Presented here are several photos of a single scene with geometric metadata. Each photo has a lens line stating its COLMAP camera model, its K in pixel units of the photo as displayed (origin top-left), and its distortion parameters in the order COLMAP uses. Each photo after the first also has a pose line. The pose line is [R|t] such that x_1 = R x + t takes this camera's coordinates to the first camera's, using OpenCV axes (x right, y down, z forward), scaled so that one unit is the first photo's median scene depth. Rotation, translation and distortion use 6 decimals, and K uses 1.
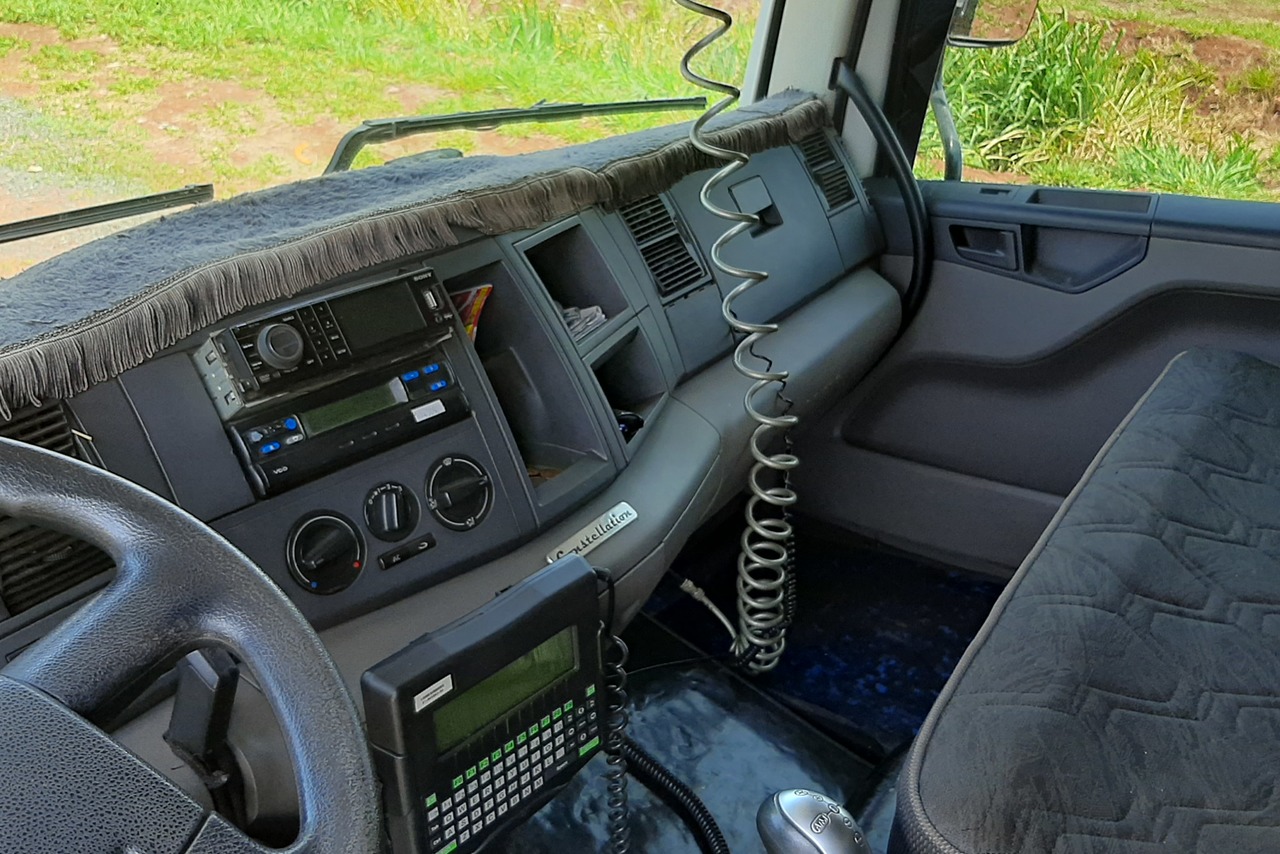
lens RADIAL K [[1276.9, 0, 640.0], [0, 1276.9, 427.0], [0, 0, 1]] dist [0.091219, -0.295546]
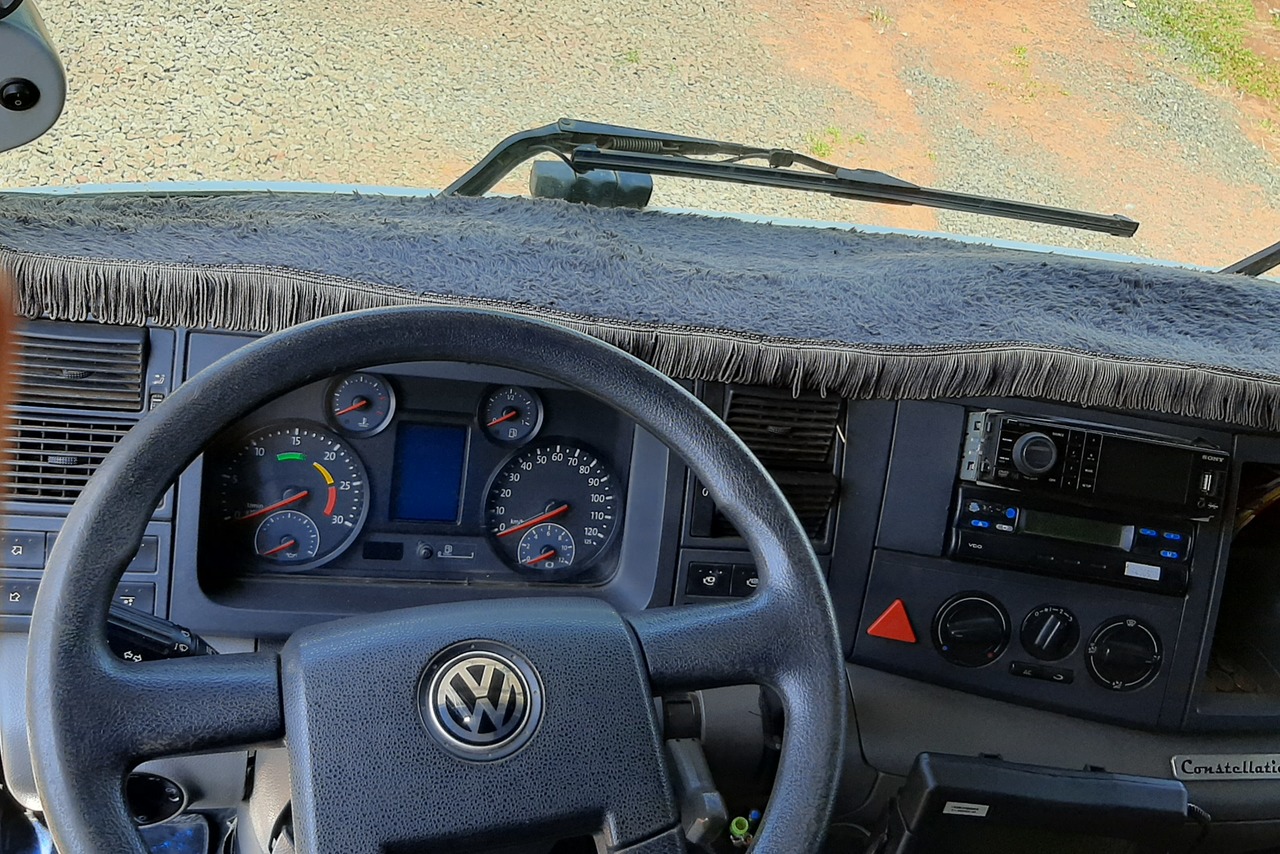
lens RADIAL K [[1276.9, 0, 640.0], [0, 1276.9, 427.0], [0, 0, 1]] dist [0.091219, -0.295546]
pose [[0.645997, 0.538559, -0.540964, 0.064894], [-0.475341, 0.838321, 0.266962, -0.200354], [0.597276, 0.084686, 0.797552, -0.030880]]
